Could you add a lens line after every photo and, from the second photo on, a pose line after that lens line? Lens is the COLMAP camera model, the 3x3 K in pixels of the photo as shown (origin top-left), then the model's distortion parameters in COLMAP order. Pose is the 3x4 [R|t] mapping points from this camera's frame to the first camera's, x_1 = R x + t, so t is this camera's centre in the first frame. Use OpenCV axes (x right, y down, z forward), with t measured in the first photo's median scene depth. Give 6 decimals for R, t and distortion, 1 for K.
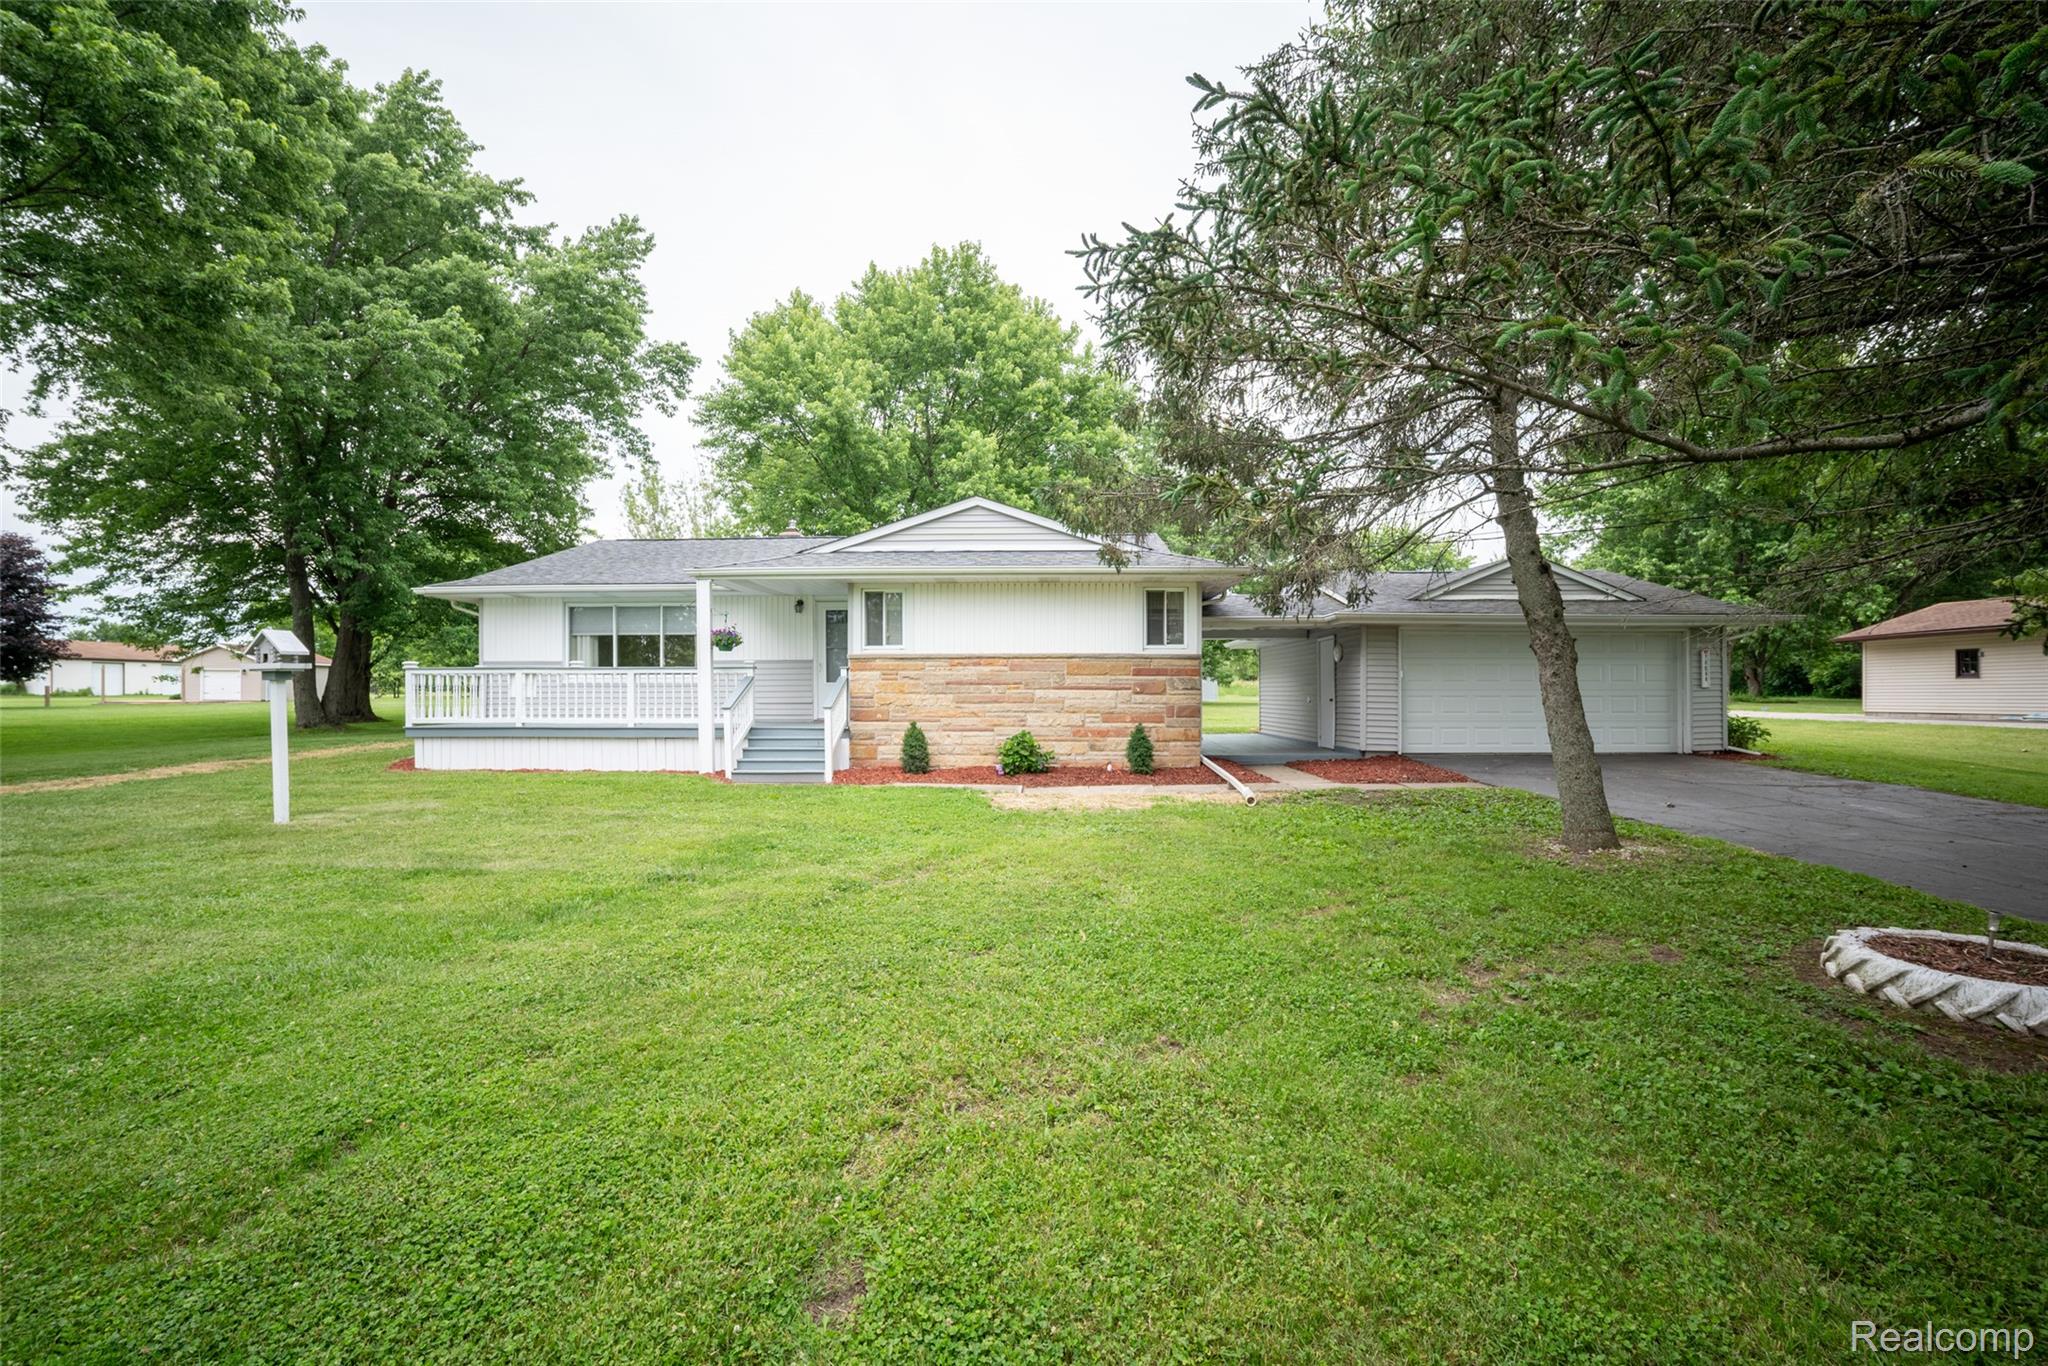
lens RADIAL K [[855.0, 0, 1024.0], [0, 855.0, 683.0], [0, 0, 1]] dist [-0.038281, 0.018672]
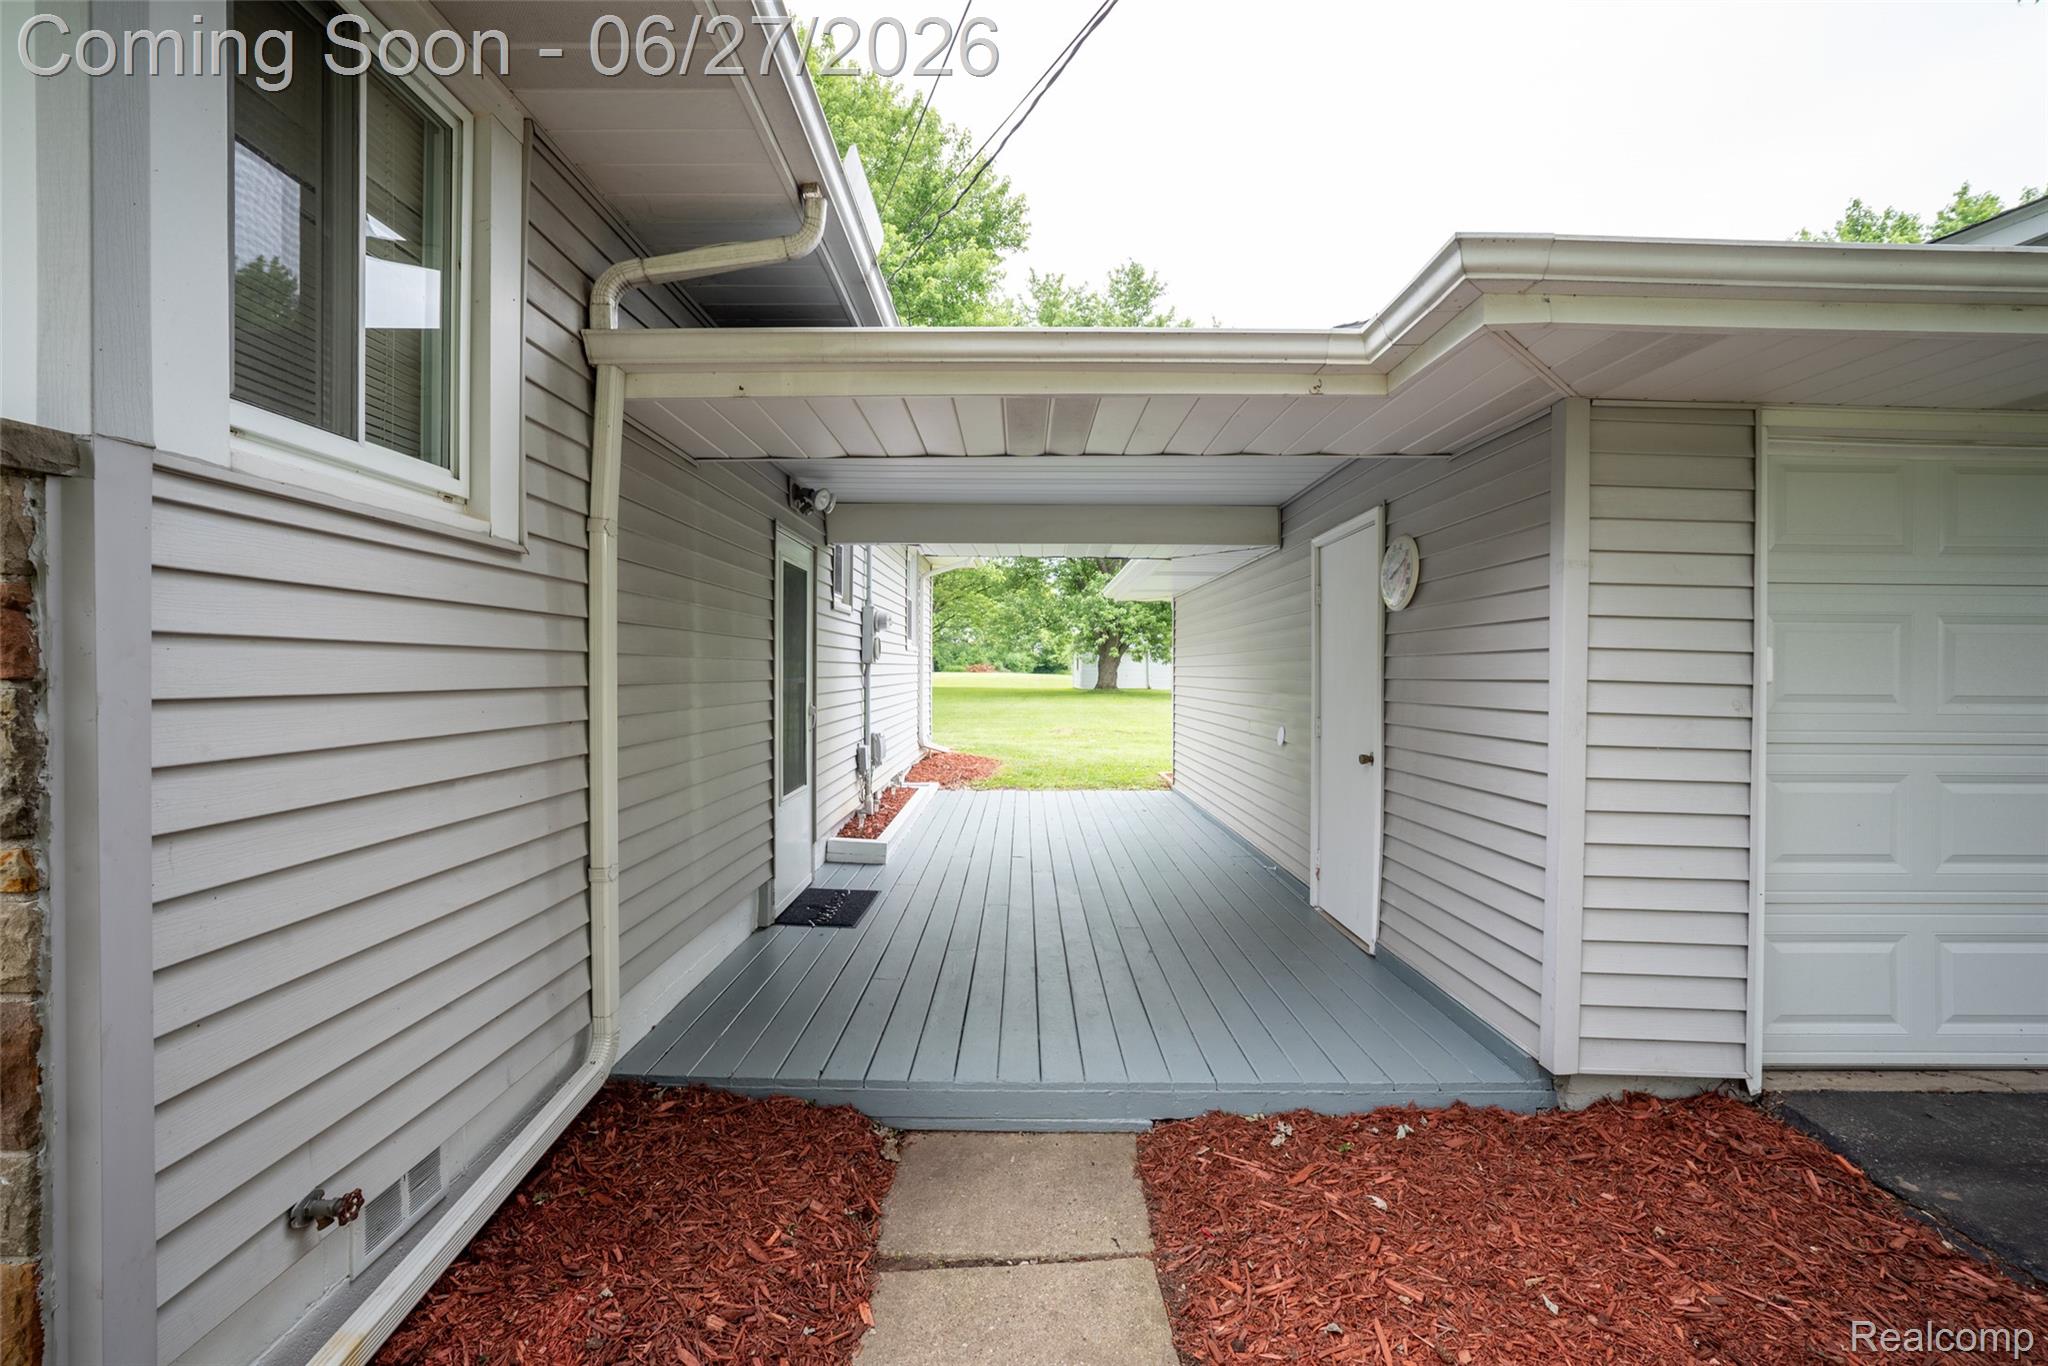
lens RADIAL K [[855.0, 0, 1024.0], [0, 855.0, 683.0], [0, 0, 1]] dist [-0.038281, 0.018672]
pose [[0.999711, 0.009763, 0.021982, 0.261954], [-0.010313, 0.999634, 0.025016, -0.008898], [-0.021730, -0.025236, 0.999445, 0.778780]]
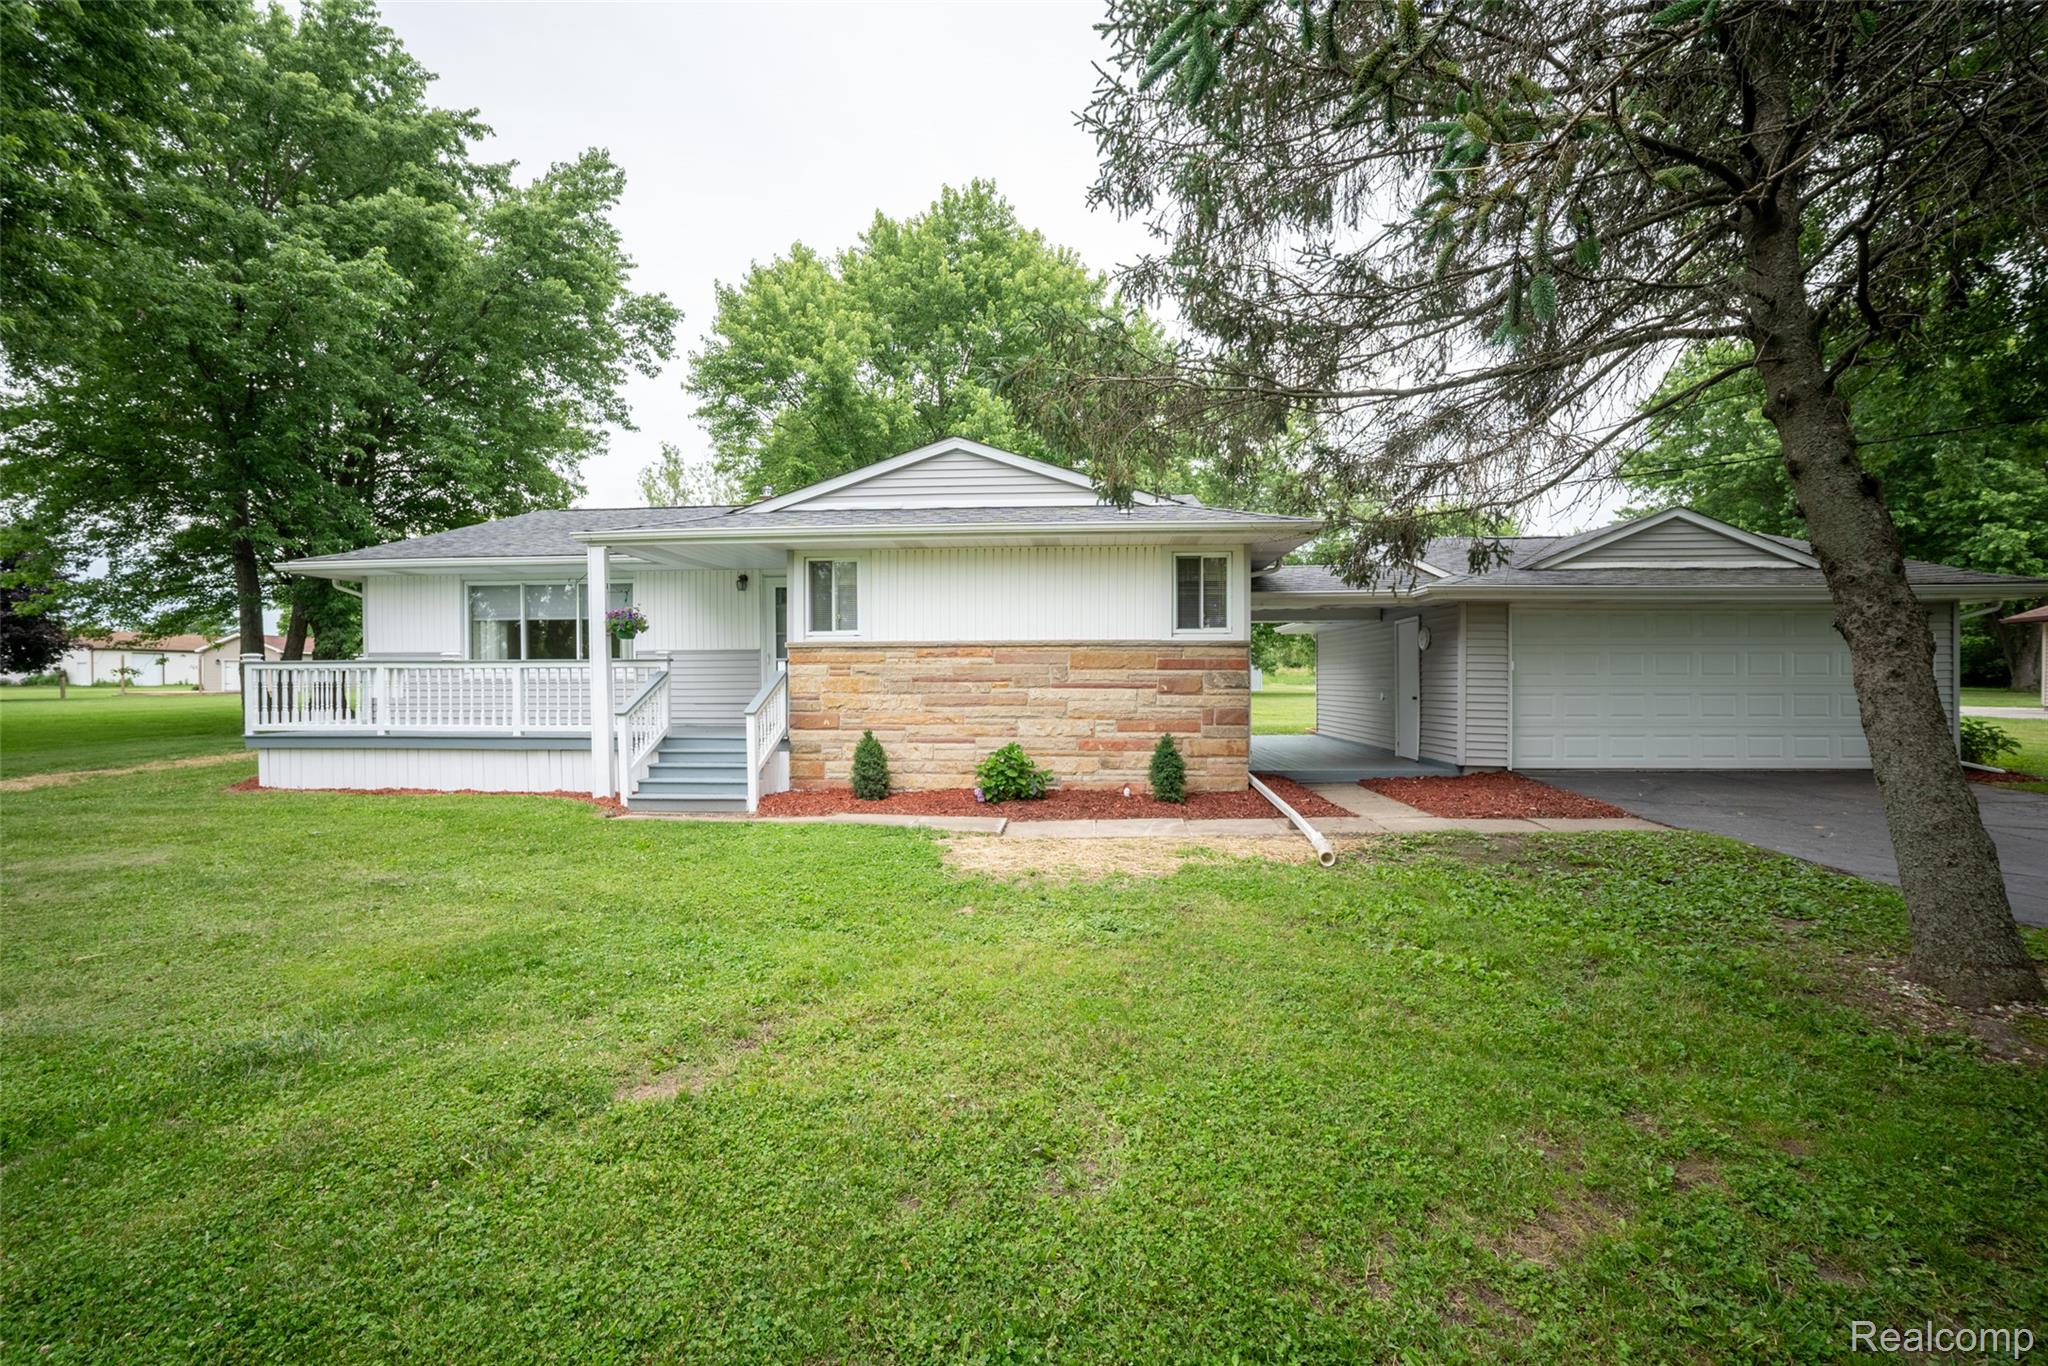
lens RADIAL K [[855.0, 0, 1024.0], [0, 855.0, 683.0], [0, 0, 1]] dist [-0.038281, 0.018672]
pose [[0.998954, -0.001125, -0.045708, 0.037254], [0.001833, 0.999879, 0.015447, -0.007261], [0.045685, -0.015514, 0.998835, 0.207289]]
